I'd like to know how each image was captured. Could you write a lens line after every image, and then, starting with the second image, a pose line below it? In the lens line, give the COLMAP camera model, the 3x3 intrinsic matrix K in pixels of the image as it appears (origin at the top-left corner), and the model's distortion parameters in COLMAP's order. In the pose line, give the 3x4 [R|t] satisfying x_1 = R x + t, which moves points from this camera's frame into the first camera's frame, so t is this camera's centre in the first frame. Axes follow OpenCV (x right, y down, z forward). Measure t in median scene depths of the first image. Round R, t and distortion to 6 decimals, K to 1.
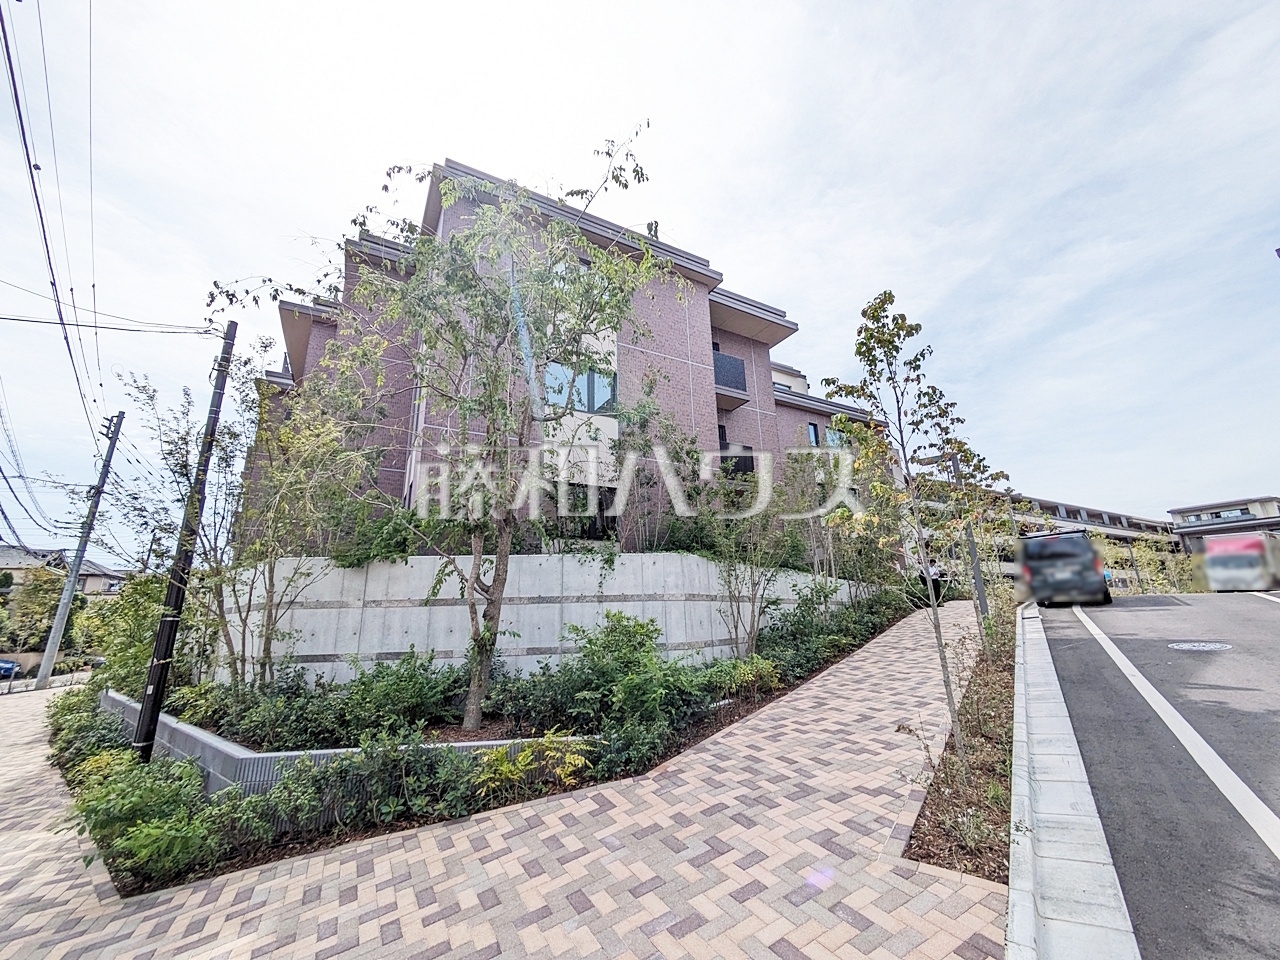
lens RADIAL K [[508.7, 0, 640.0], [0, 508.7, 480.0], [0, 0, 1]] dist [0.007406, 0.000209]
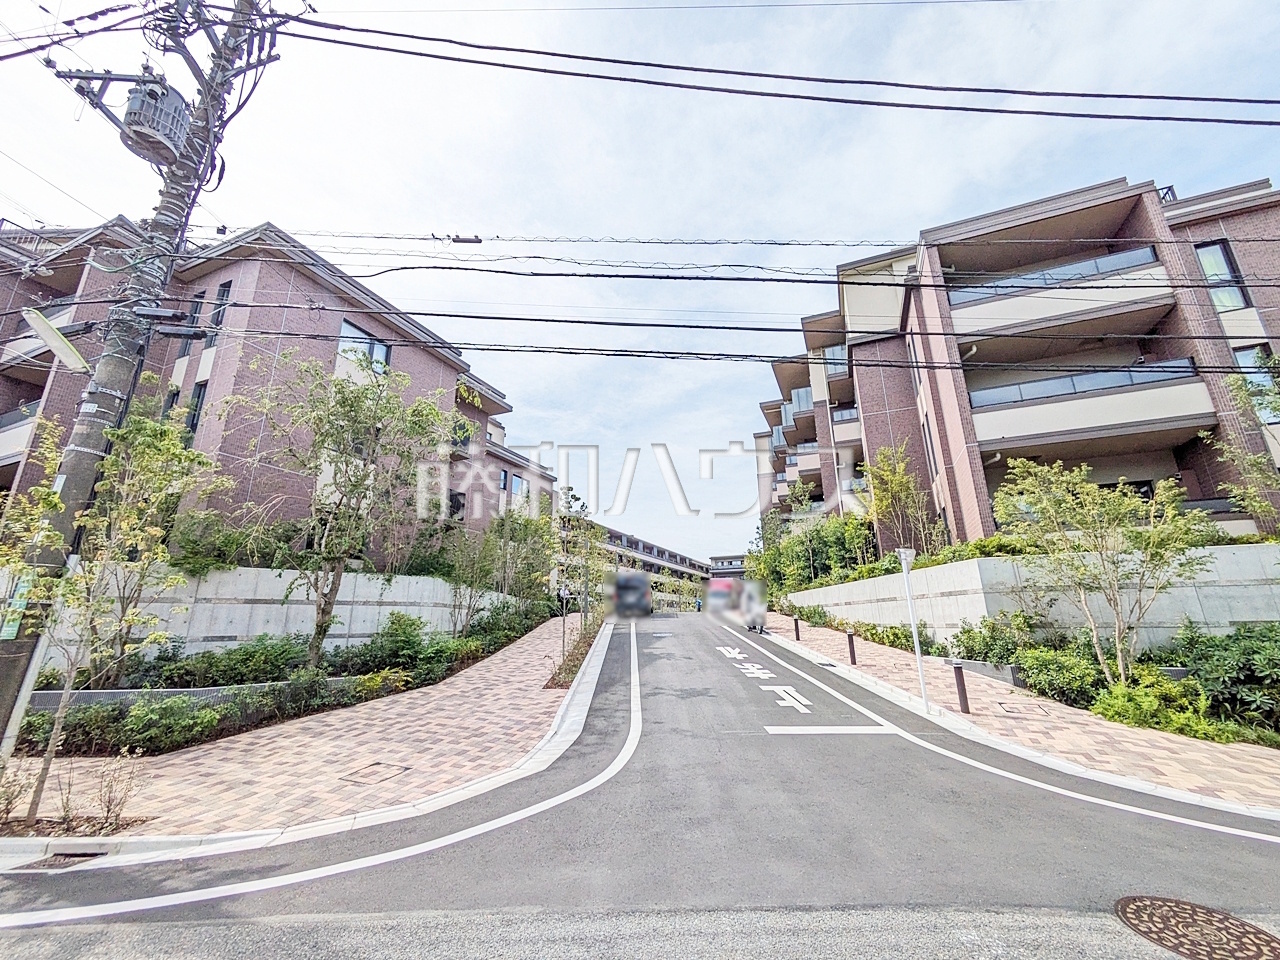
lens RADIAL K [[508.7, 0, 640.0], [0, 508.7, 480.0], [0, 0, 1]] dist [0.007406, 0.000209]
pose [[0.789509, 0.183759, 0.585584, -0.426883], [-0.172985, 0.982068, -0.074952, -0.160943], [-0.588856, -0.042122, 0.807139, -0.722612]]
